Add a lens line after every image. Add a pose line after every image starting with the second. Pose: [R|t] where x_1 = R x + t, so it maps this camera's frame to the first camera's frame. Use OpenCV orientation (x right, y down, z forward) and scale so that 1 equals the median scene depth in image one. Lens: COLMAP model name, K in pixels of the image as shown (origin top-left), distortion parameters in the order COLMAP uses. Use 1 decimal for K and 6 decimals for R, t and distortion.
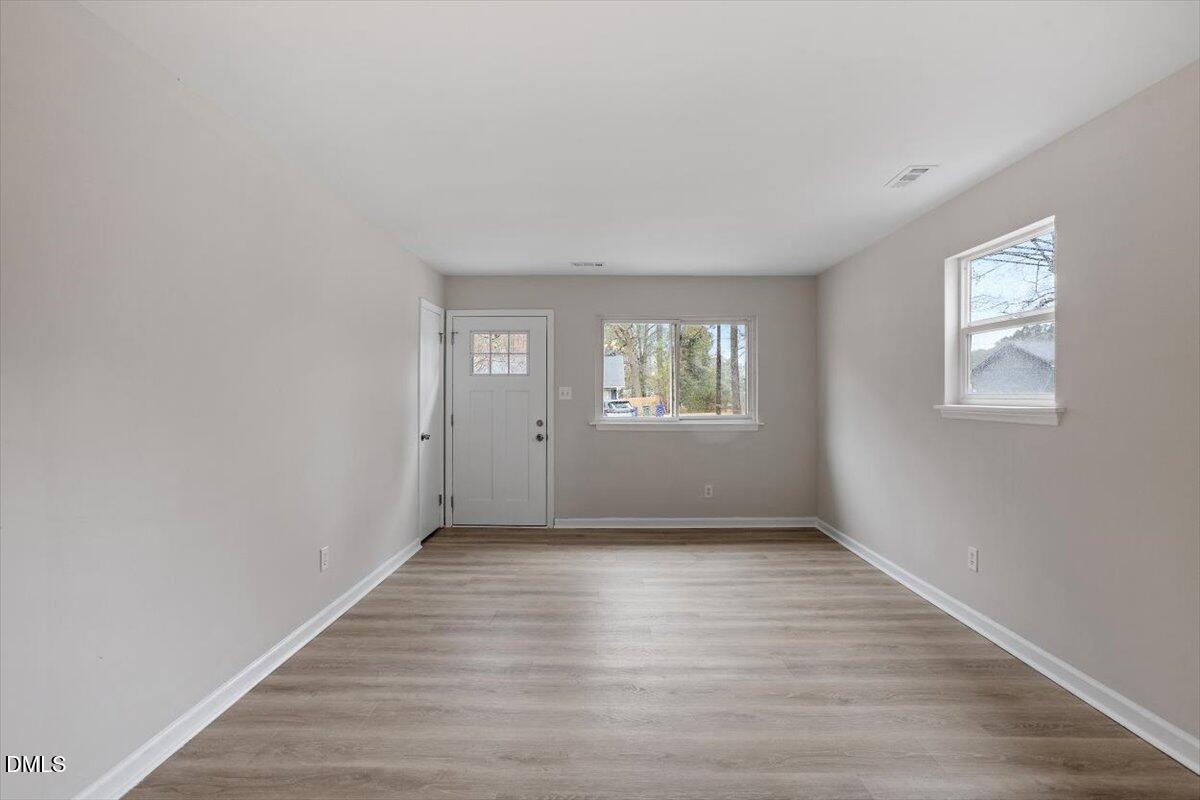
lens RADIAL K [[577.0, 0, 607.8], [0, 577.0, 398.8], [0, 0, 1]] dist [-0.029062, 0.012885]
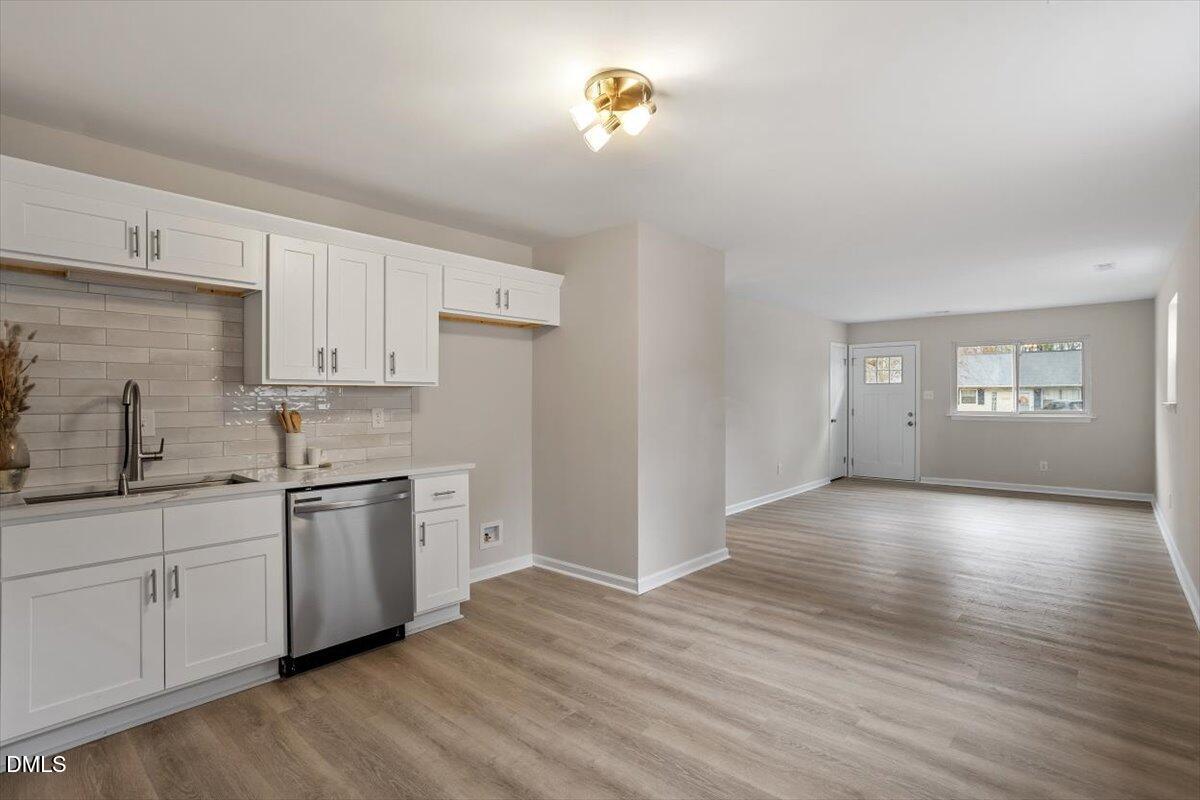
lens RADIAL K [[577.0, 0, 616.7], [0, 577.0, 402.7], [0, 0, 1]] dist [-0.029062, 0.012885]
pose [[0.759014, 0.001736, -0.651072, 0.313552], [0.003899, 0.999966, 0.007212, -0.004047], [0.651063, -0.008013, 0.758981, -0.746314]]
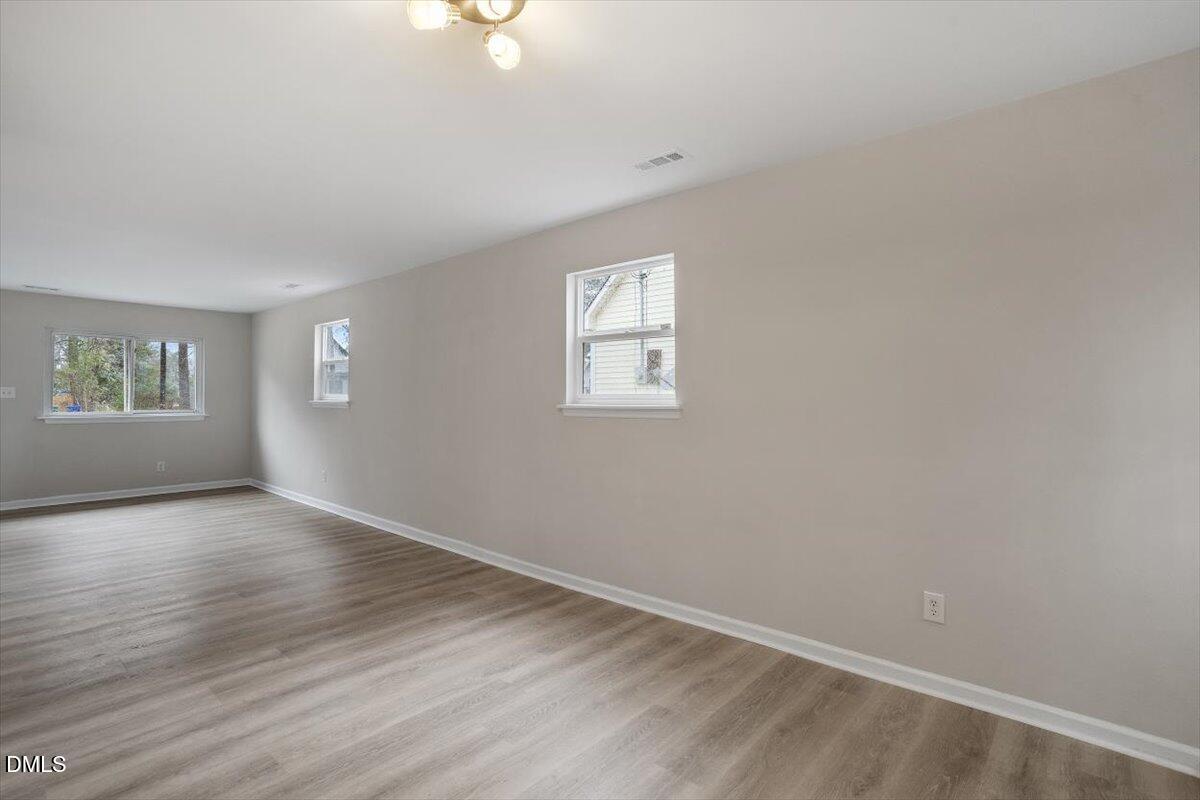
lens RADIAL K [[577.0, 0, 596.7], [0, 577.0, 389.5], [0, 0, 1]] dist [-0.029062, 0.012885]
pose [[0.663870, 0.011764, 0.747755, -0.154480], [0.000234, 0.999873, -0.015938, 0.003253], [-0.747848, 0.010756, 0.663783, -0.680275]]
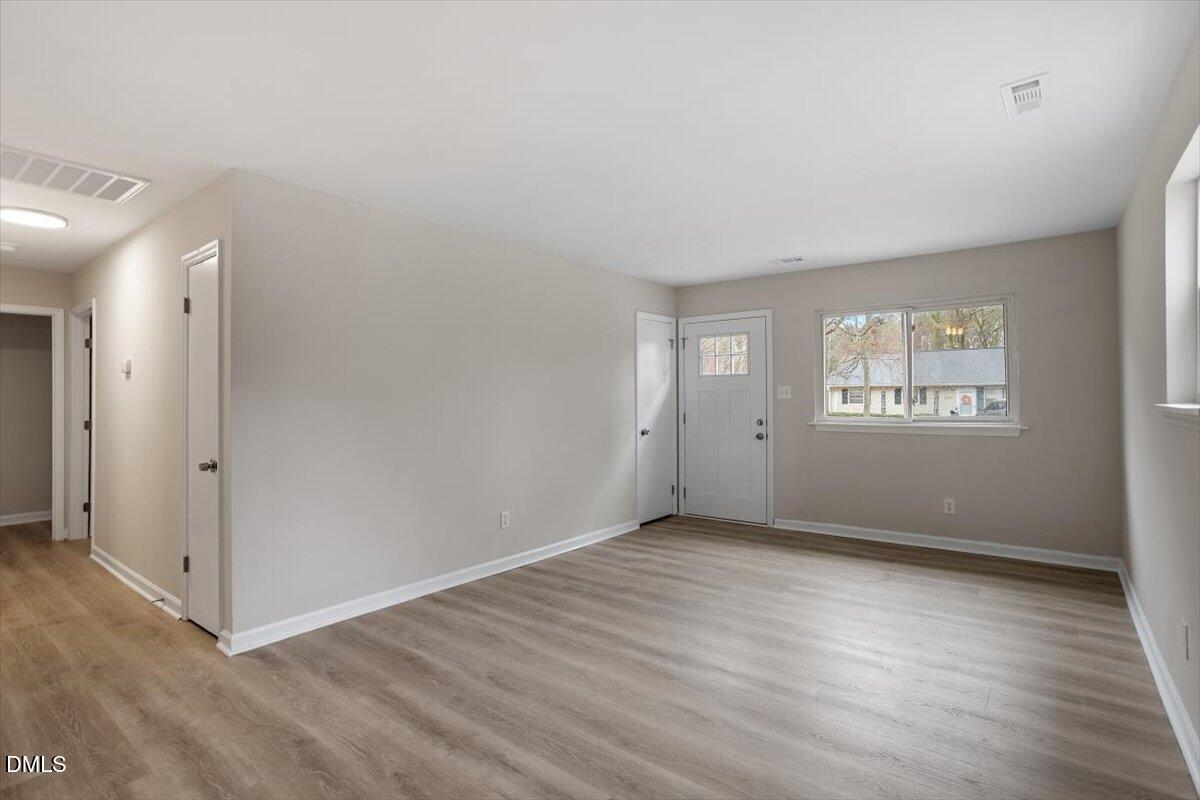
lens RADIAL K [[577.0, 0, 620.8], [0, 577.0, 396.0], [0, 0, 1]] dist [-0.029062, 0.012885]
pose [[0.800648, -0.008649, -0.599072, 0.321568], [0.007175, 0.999963, -0.004848, -0.000801], [0.599092, -0.000417, 0.800680, 0.052274]]
